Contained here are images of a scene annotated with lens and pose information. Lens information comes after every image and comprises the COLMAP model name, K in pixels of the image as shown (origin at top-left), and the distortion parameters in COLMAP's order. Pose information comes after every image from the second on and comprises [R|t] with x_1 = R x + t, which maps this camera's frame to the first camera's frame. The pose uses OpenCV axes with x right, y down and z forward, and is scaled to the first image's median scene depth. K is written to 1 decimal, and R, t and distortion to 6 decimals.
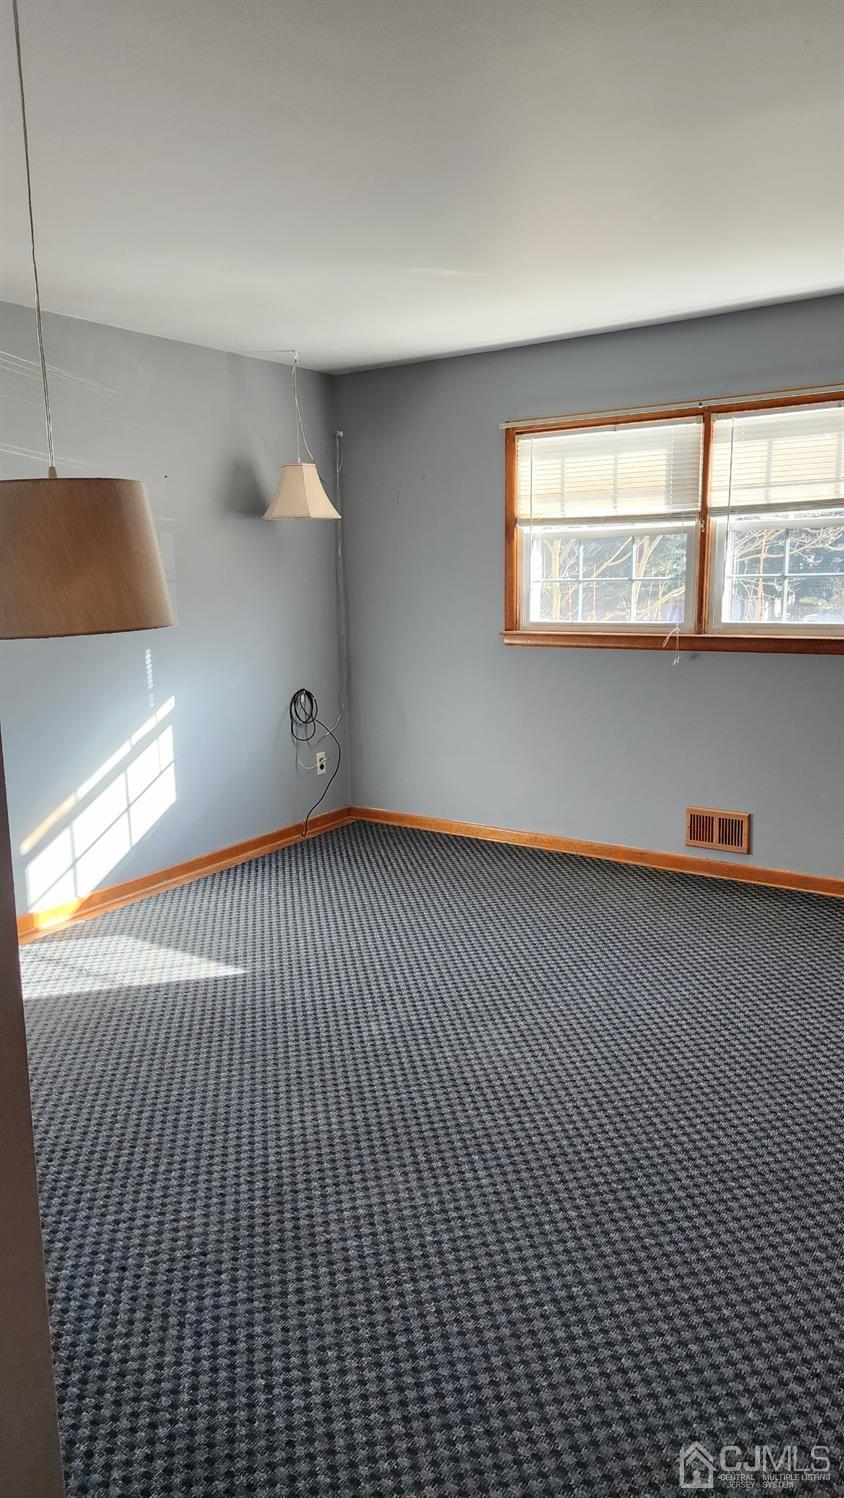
lens RADIAL K [[1012.9, 0, 428.2], [0, 1012.9, 753.8], [0, 0, 1]] dist [0.069662, -0.071237]
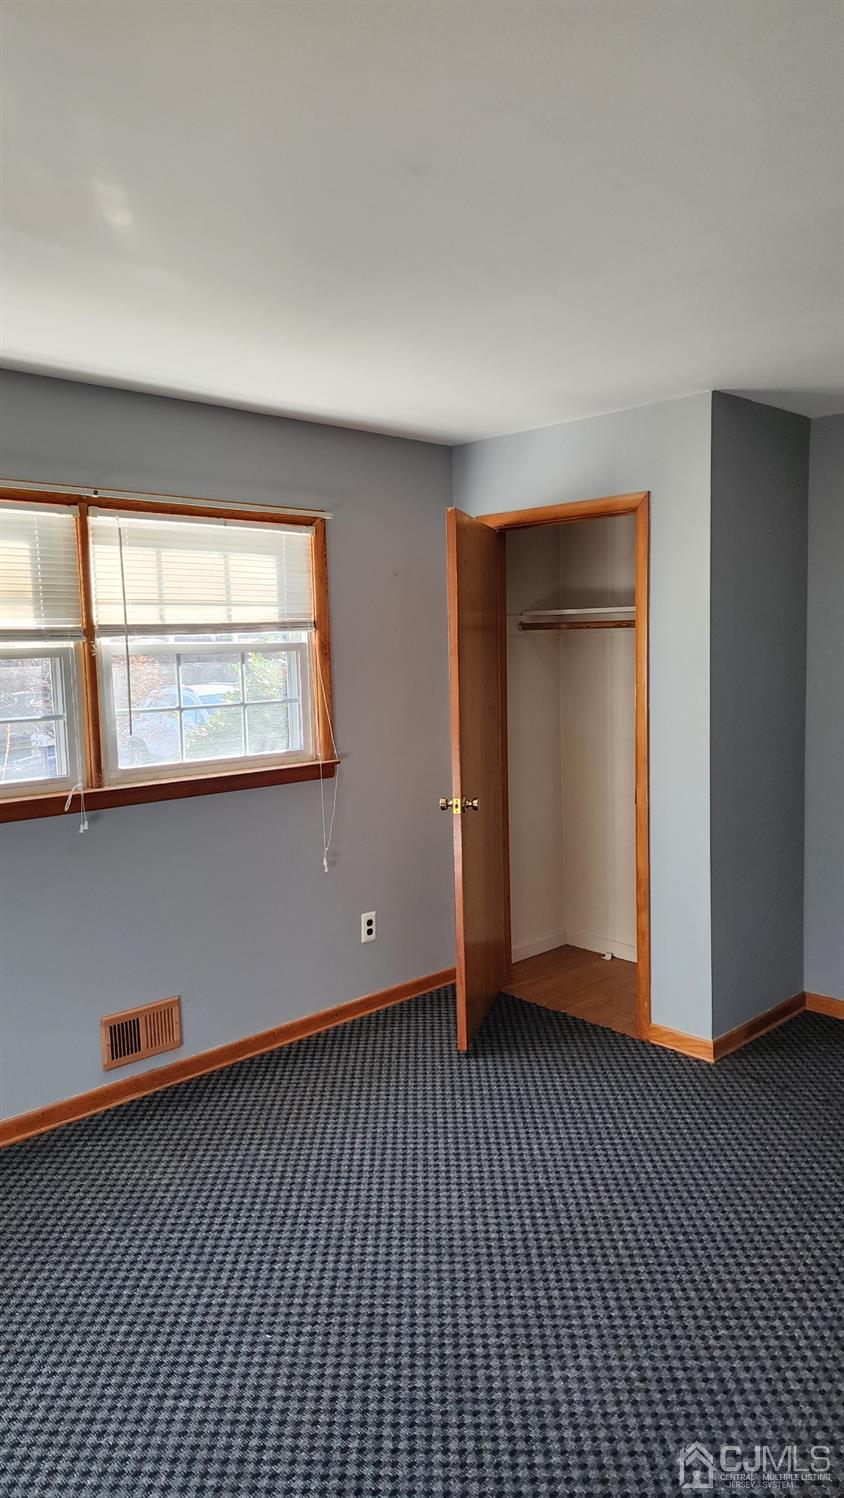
lens RADIAL K [[1012.9, 0, 428.2], [0, 1012.9, 753.8], [0, 0, 1]] dist [0.069662, -0.071237]
pose [[0.196194, -0.087704, 0.976635, -0.445237], [0.201267, 0.978388, 0.047429, -0.135310], [-0.959687, 0.187259, 0.209606, 0.631454]]
